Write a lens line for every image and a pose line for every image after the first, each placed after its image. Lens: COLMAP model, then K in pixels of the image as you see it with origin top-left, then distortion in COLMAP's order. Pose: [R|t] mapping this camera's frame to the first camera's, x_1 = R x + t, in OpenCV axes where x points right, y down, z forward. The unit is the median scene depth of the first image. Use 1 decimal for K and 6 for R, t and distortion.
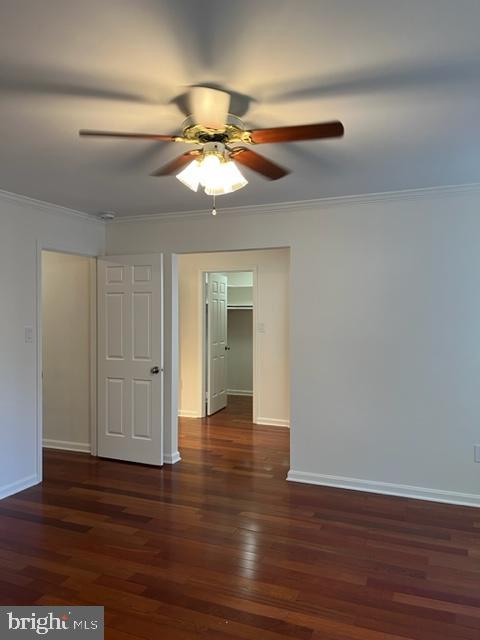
lens RADIAL K [[480.6, 0, 238.7], [0, 480.6, 316.4], [0, 0, 1]] dist [0.056062, -0.061411]
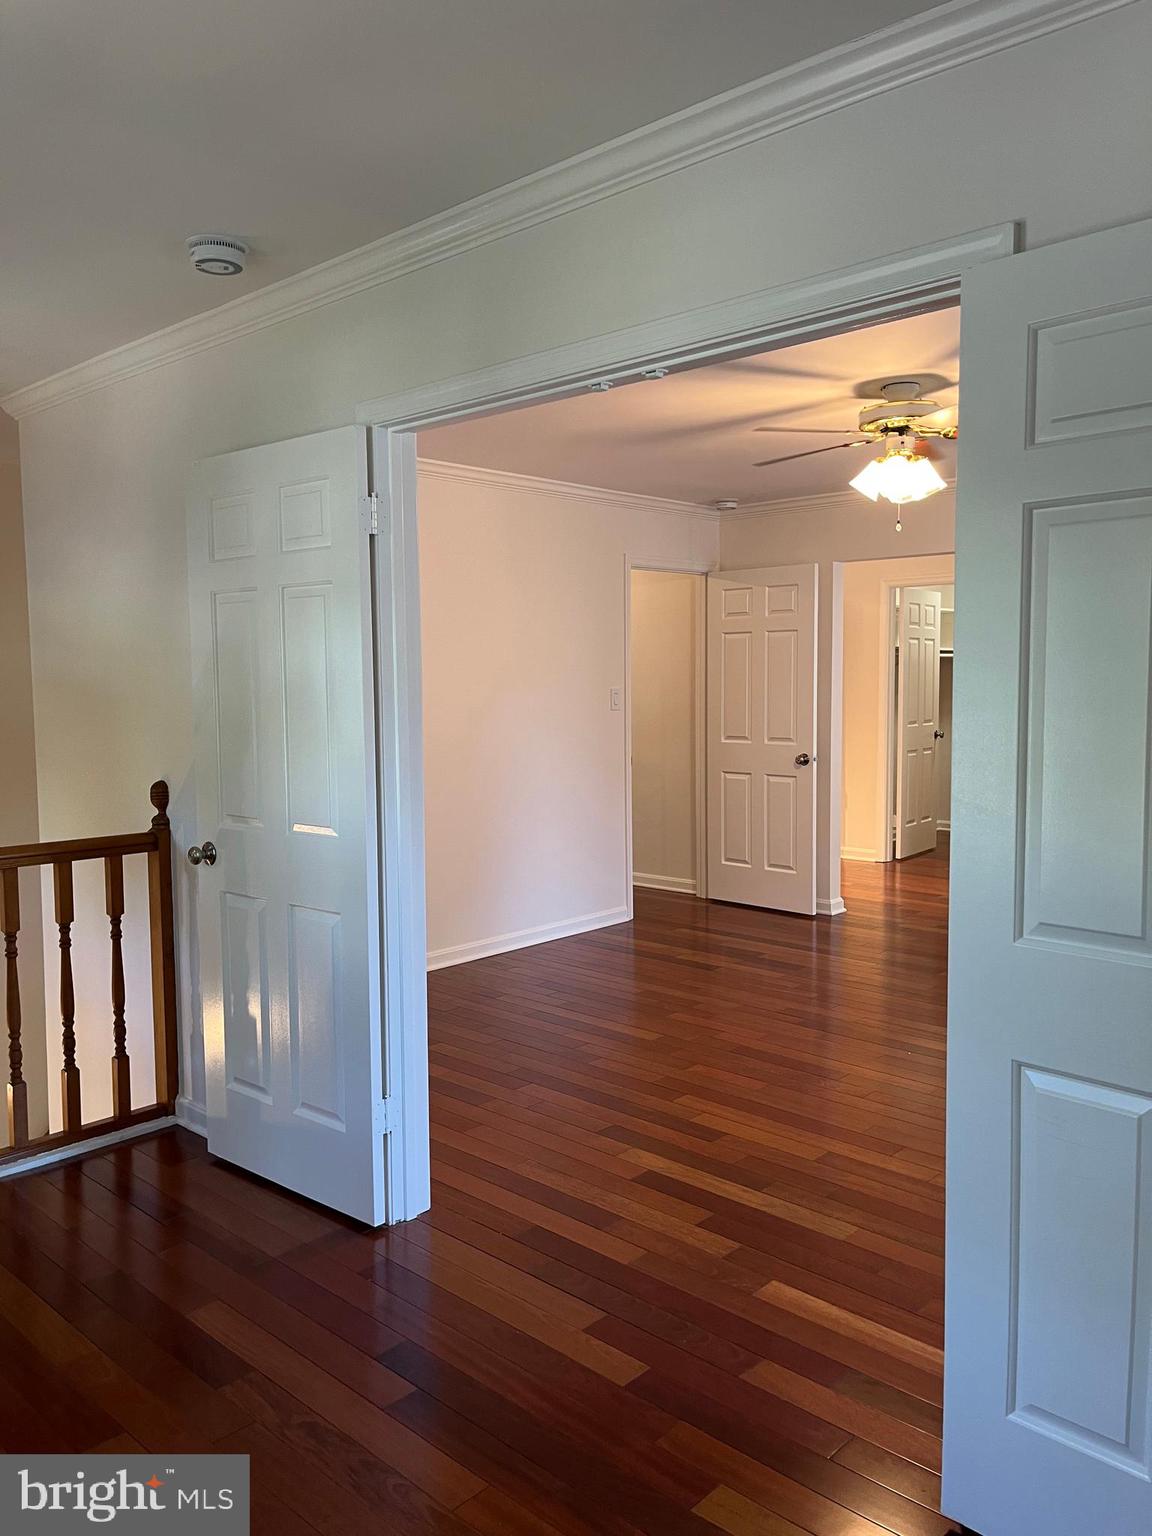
lens RADIAL K [[1153.4, 0, 556.8], [0, 1153.4, 756.7], [0, 0, 1]] dist [0.056062, -0.061411]
pose [[0.936613, 0.015882, -0.350005, 0.042081], [0.007110, 0.997905, 0.064308, 0.012235], [0.350293, -0.062720, 0.934538, -0.436329]]
